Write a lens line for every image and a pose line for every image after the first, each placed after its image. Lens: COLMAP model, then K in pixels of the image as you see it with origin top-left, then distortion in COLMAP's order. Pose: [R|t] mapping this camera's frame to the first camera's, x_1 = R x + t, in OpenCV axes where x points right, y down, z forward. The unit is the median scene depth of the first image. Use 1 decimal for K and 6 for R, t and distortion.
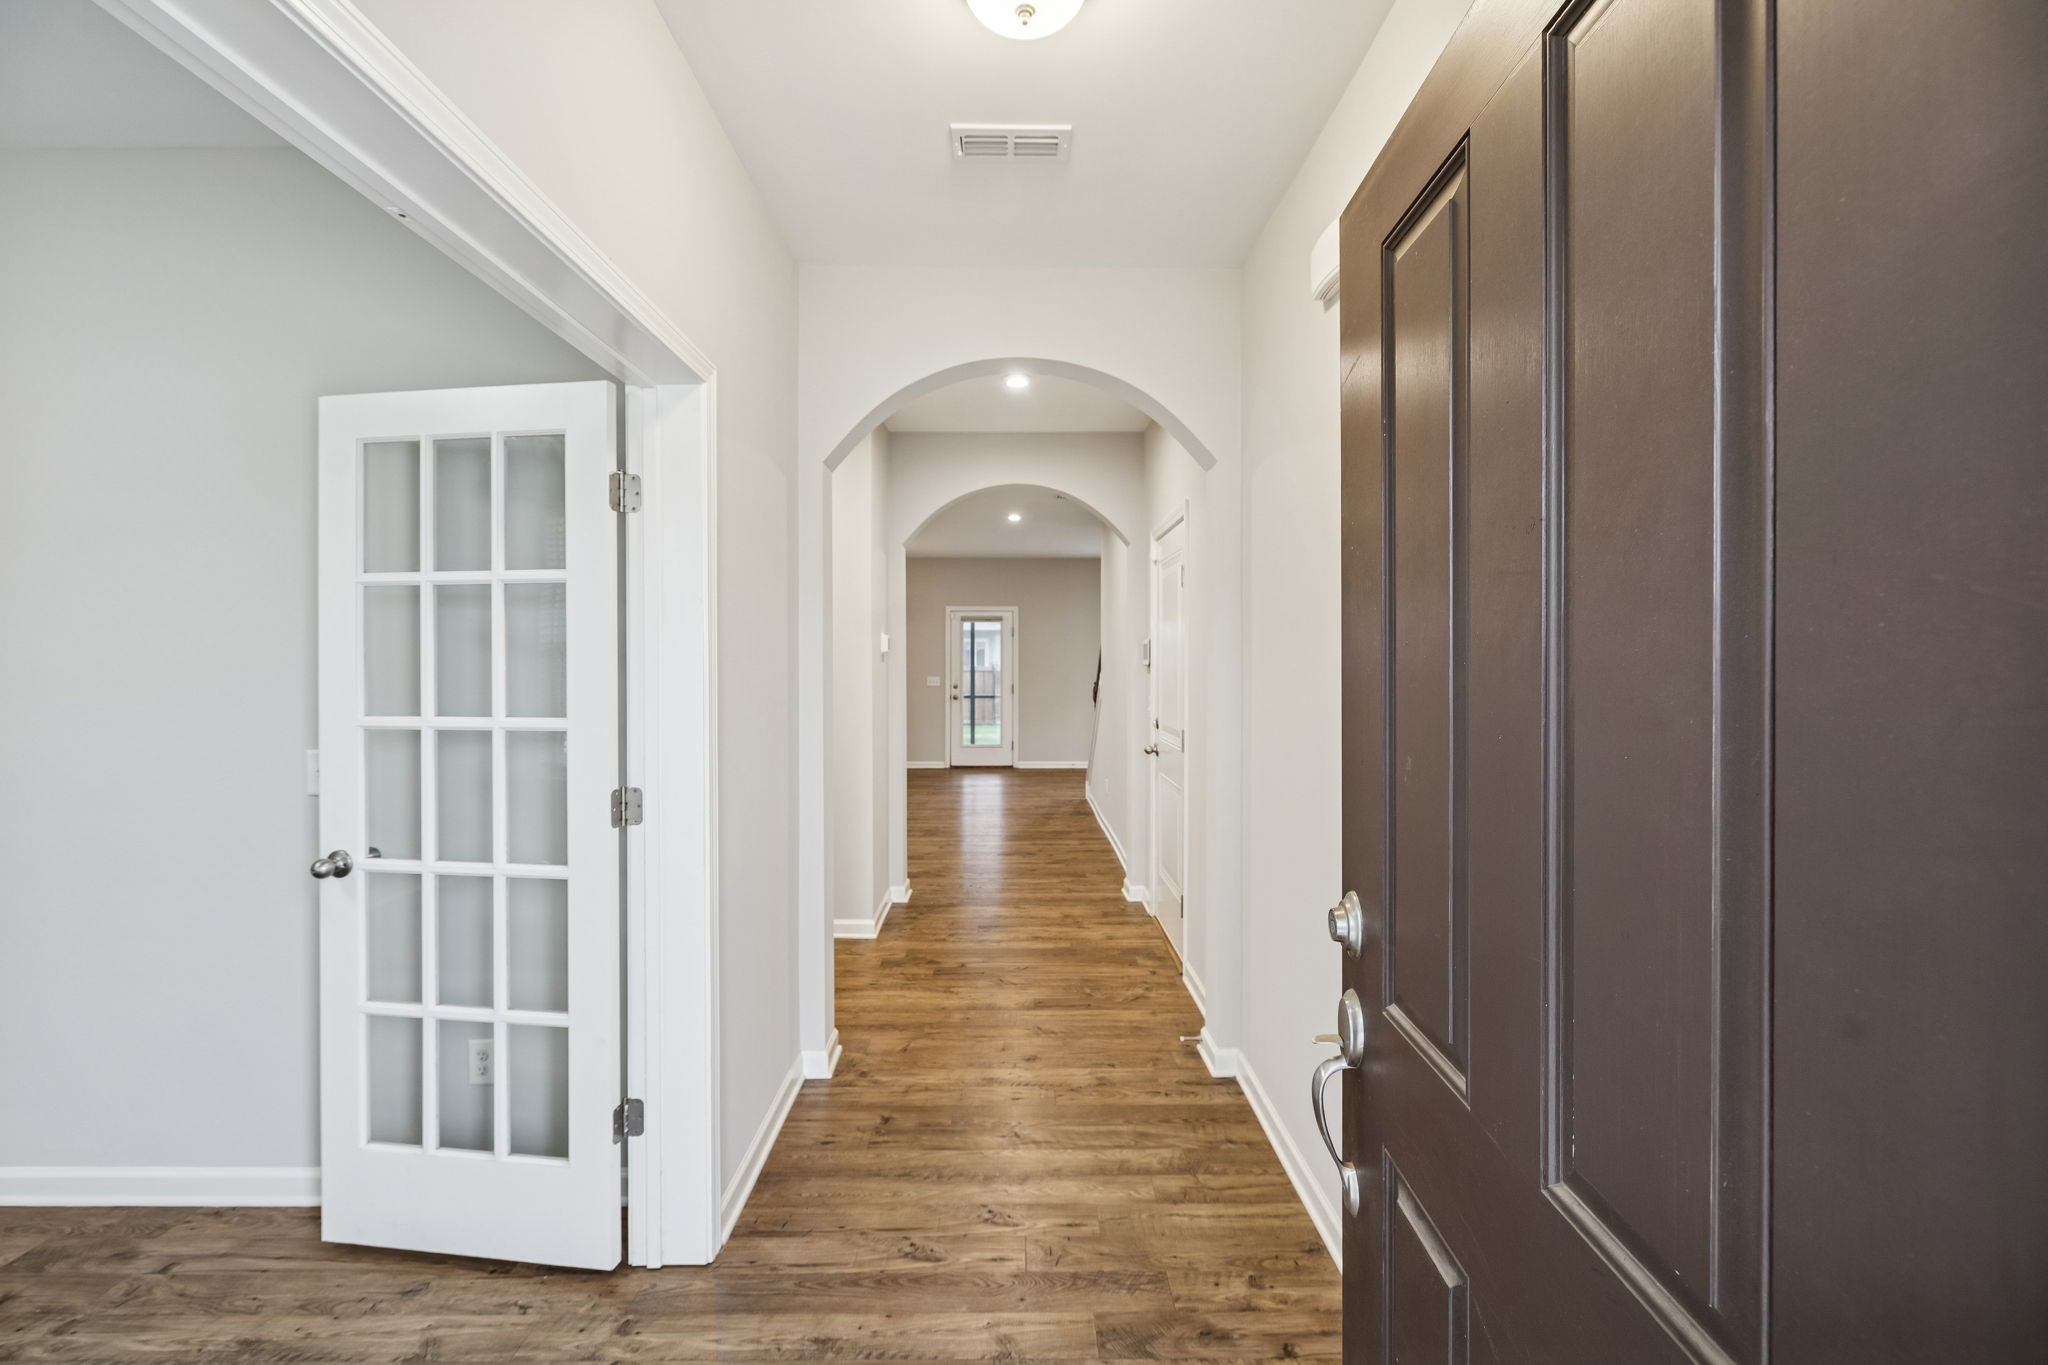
lens RADIAL K [[864.6, 0, 1018.5], [0, 864.6, 661.2], [0, 0, 1]] dist [-0.000277, -0.000258]
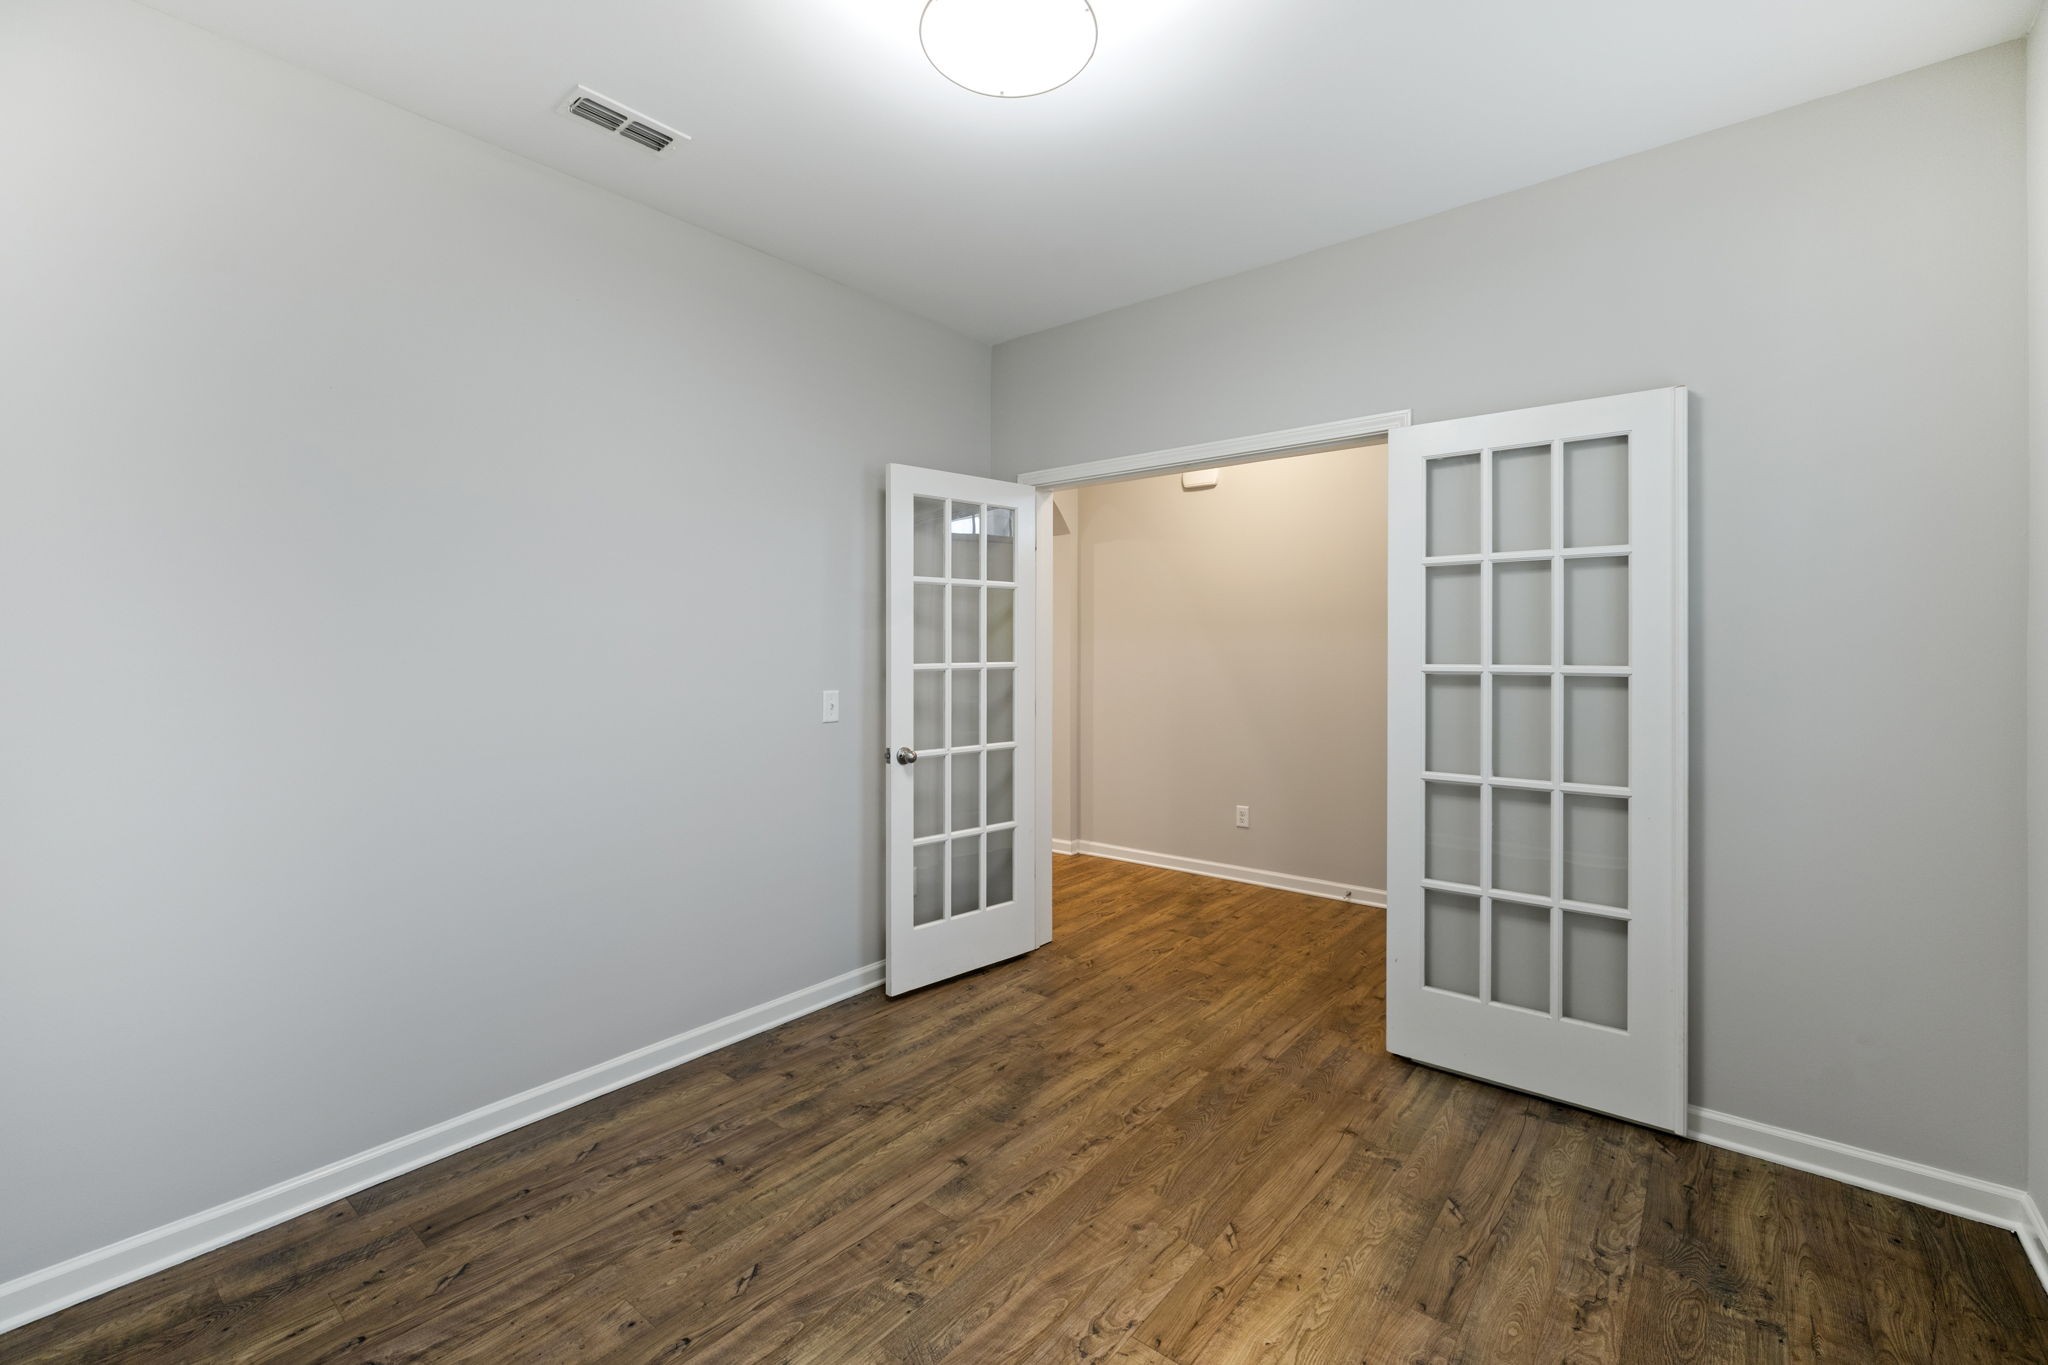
lens RADIAL K [[922.7, 0, 1027.1], [0, 922.7, 605.0], [0, 0, 1]] dist [0.000782, -0.000050]
pose [[0.646922, 0.002388, 0.762553, -1.958010], [0.003239, 0.999977, -0.005879, -0.039959], [-0.762550, 0.006273, 0.646899, -0.297412]]
